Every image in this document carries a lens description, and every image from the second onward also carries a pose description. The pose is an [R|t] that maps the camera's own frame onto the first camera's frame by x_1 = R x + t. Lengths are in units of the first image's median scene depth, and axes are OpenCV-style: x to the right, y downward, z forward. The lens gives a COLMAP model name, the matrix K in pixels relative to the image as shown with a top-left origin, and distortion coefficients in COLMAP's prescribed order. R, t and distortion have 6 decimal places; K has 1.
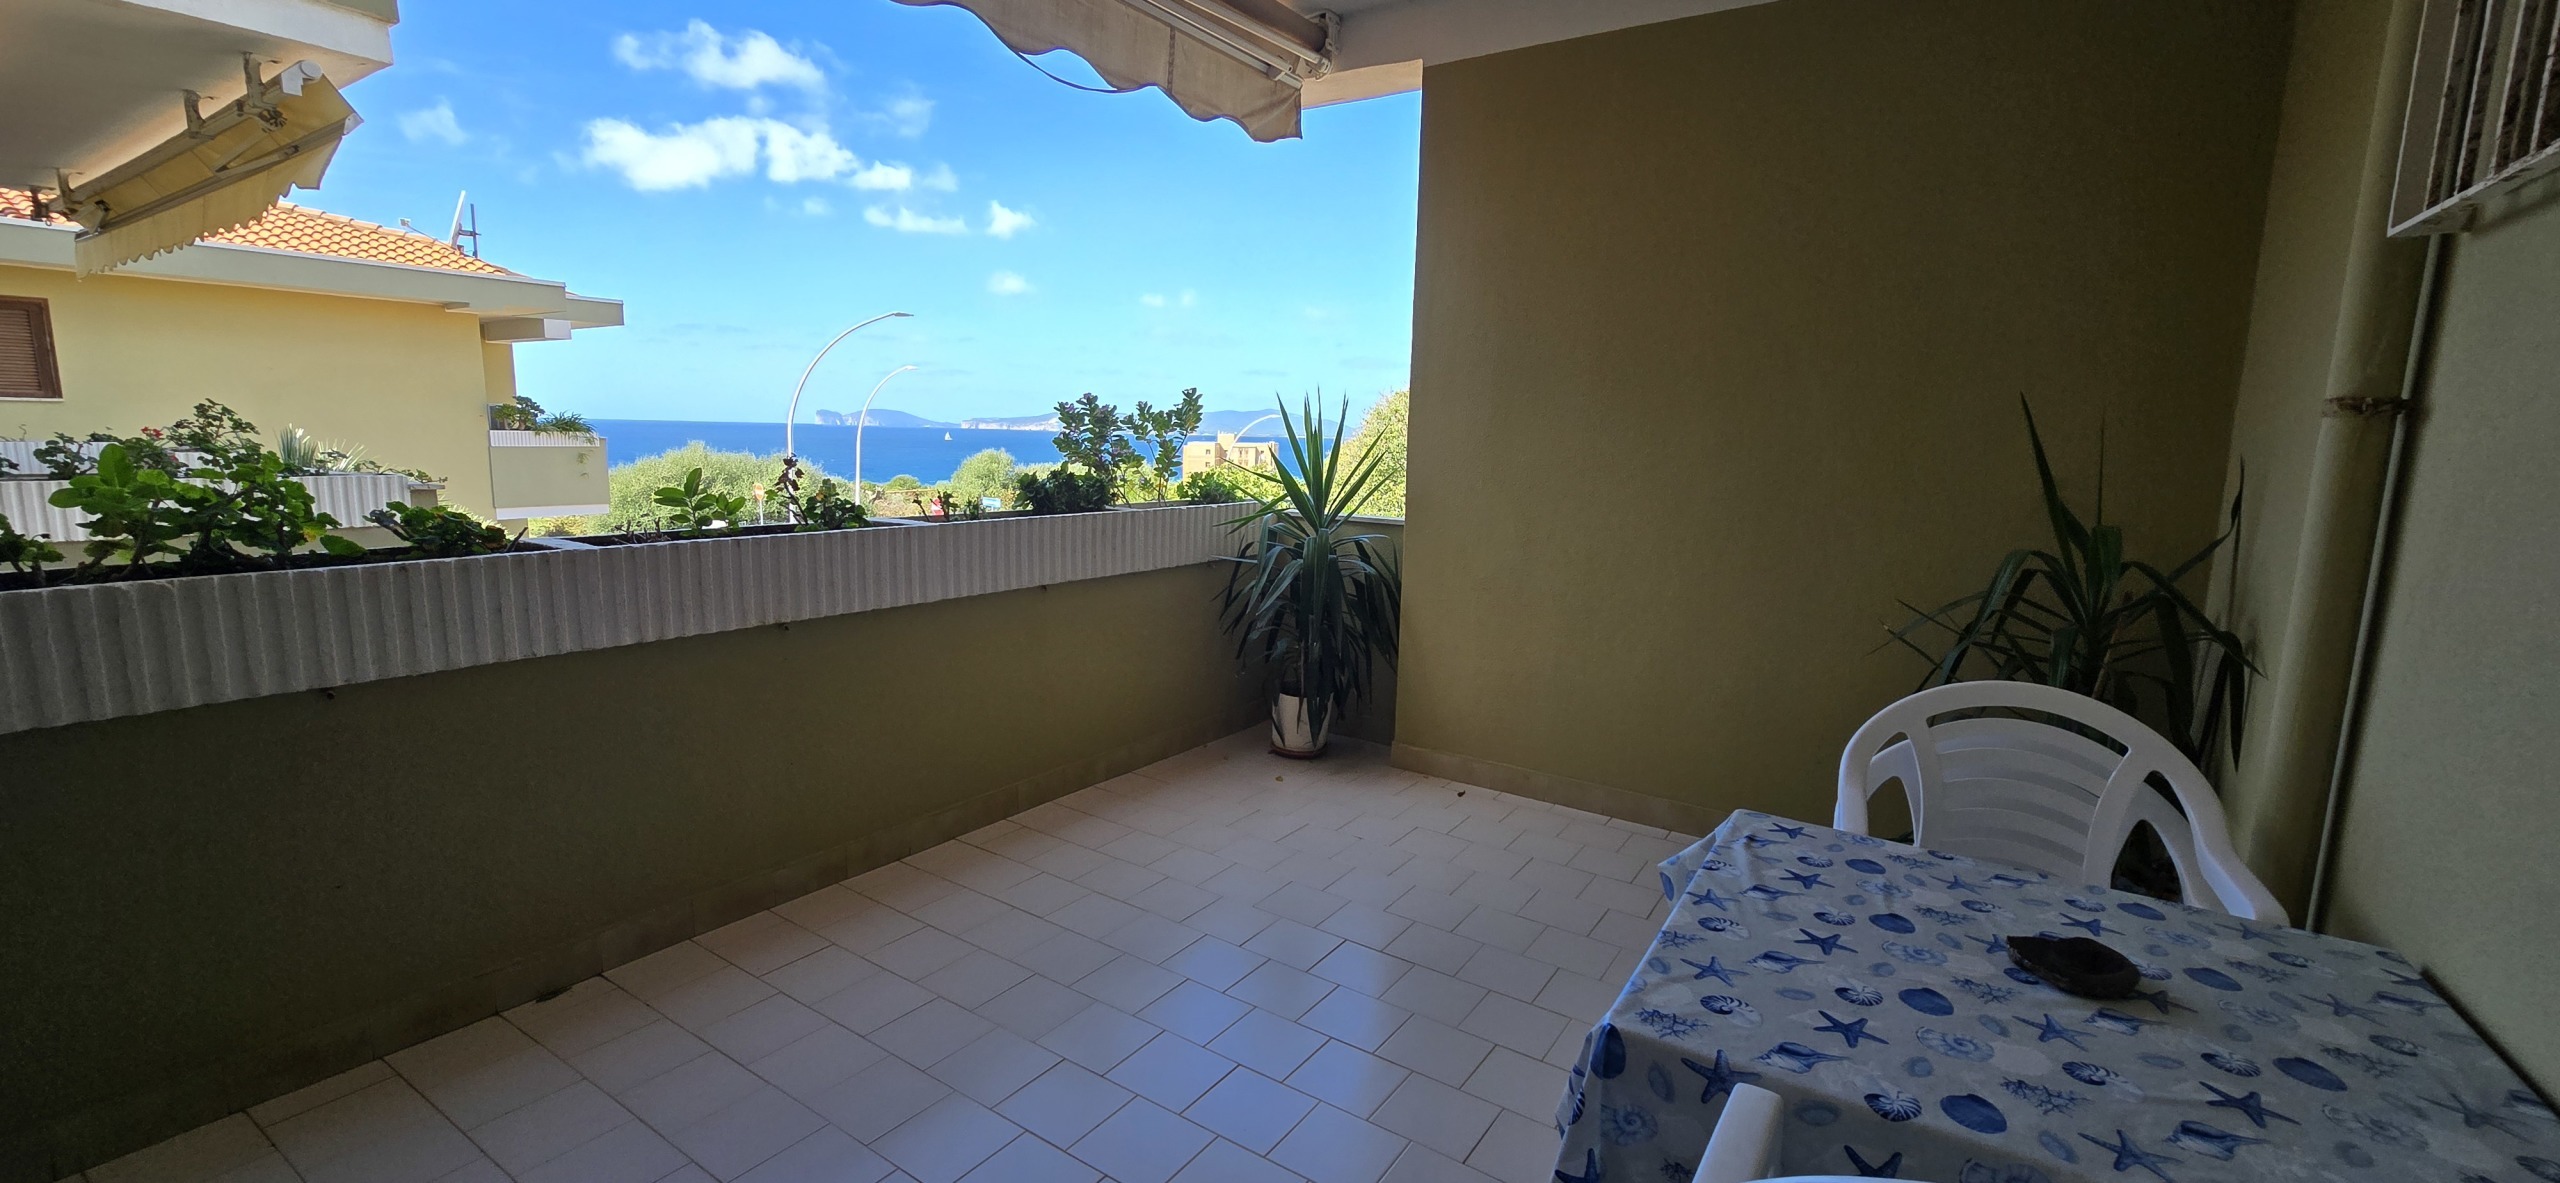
lens RADIAL K [[1040.3, 0, 1299.2], [0, 1040.3, 585.9], [0, 0, 1]] dist [0.002769, 0.000095]
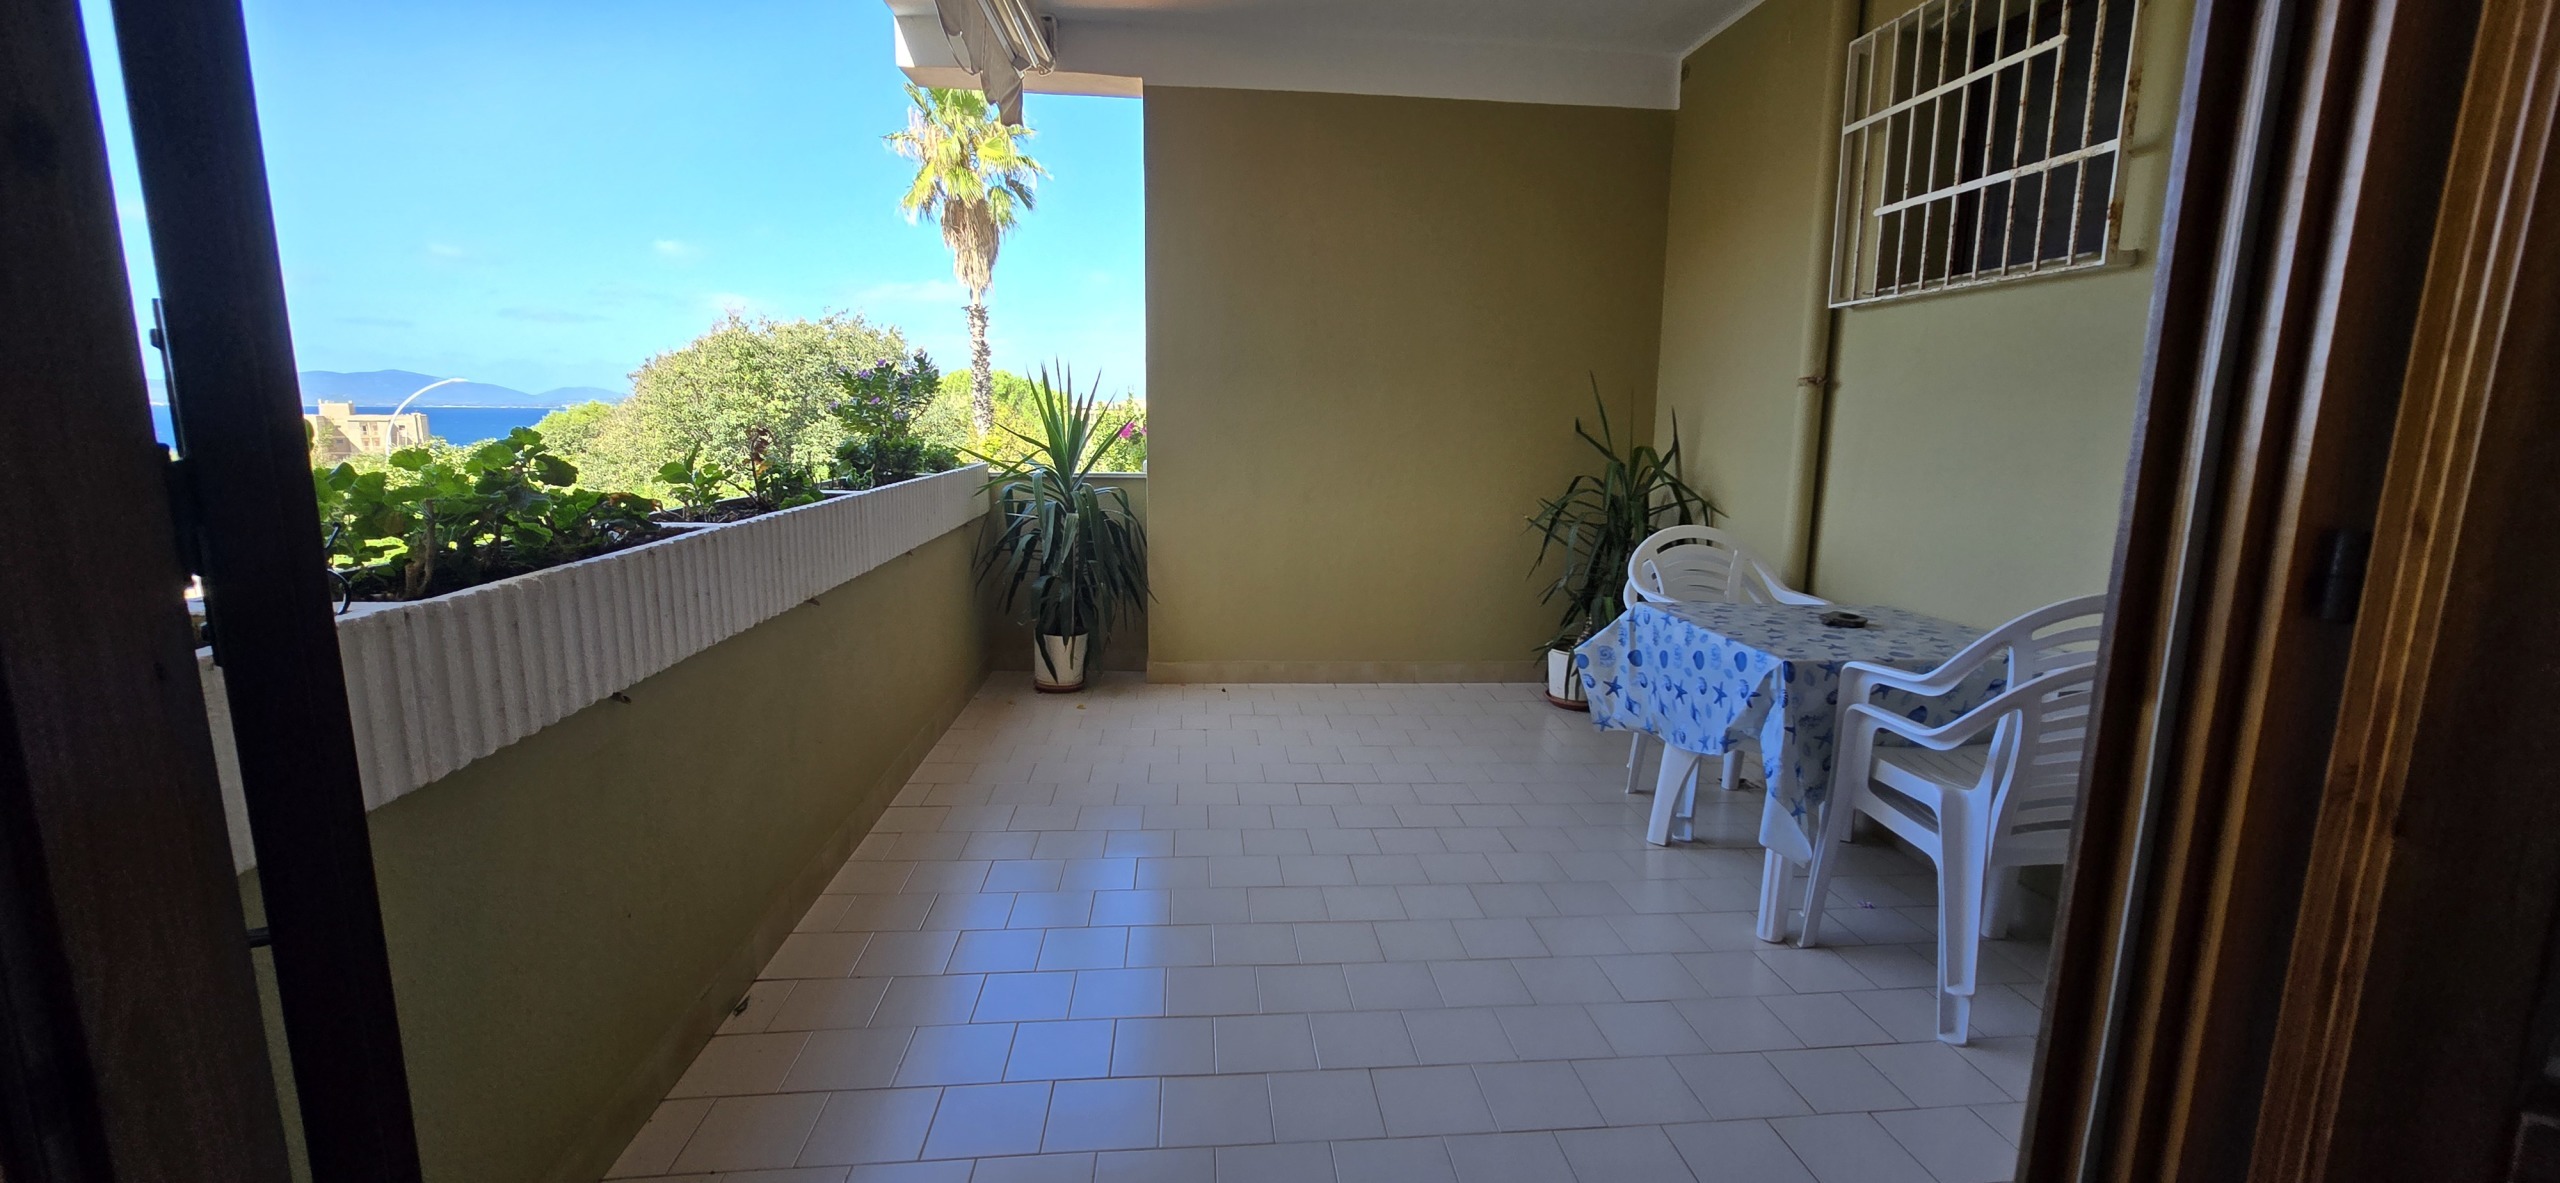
lens RADIAL K [[1040.3, 0, 1296.2], [0, 1040.3, 601.5], [0, 0, 1]] dist [0.002769, 0.000095]
pose [[0.783036, -0.124621, 0.609363, -0.496143], [0.096397, 0.992199, 0.079045, 0.004646], [-0.614461, -0.003154, 0.788941, -0.031956]]
